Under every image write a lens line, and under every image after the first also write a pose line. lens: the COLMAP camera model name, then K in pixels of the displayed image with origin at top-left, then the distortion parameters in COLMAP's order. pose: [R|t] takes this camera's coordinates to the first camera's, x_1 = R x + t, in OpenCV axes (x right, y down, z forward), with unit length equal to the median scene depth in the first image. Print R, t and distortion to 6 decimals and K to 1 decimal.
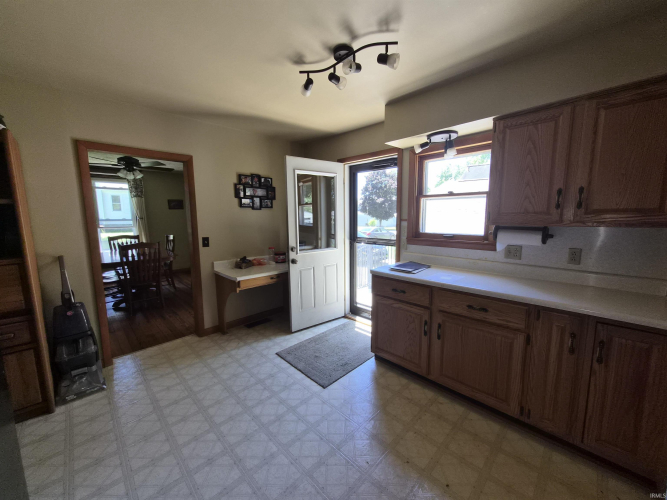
lens RADIAL K [[260.7, 0, 337.5], [0, 260.7, 250.0], [0, 0, 1]] dist [-0.001761, -0.000165]
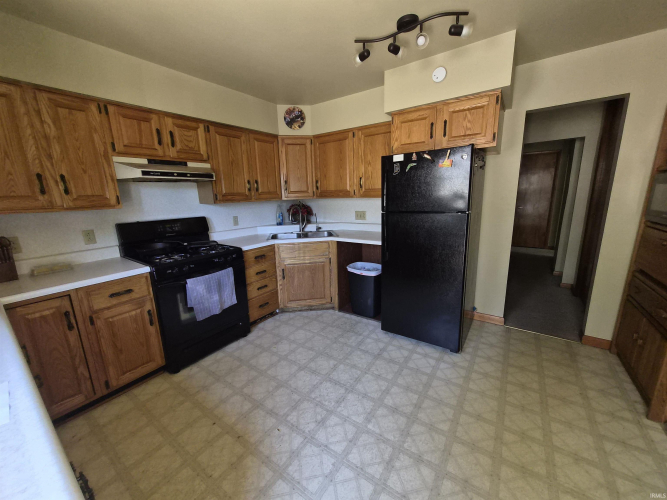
lens RADIAL K [[260.7, 0, 333.3], [0, 260.7, 247.7], [0, 0, 1]] dist [-0.001761, -0.000165]
pose [[-0.985735, 0.067196, -0.154310, 0.008005], [0.011427, 0.941447, 0.336966, -0.227267], [0.167918, 0.330396, -0.928785, 1.680378]]
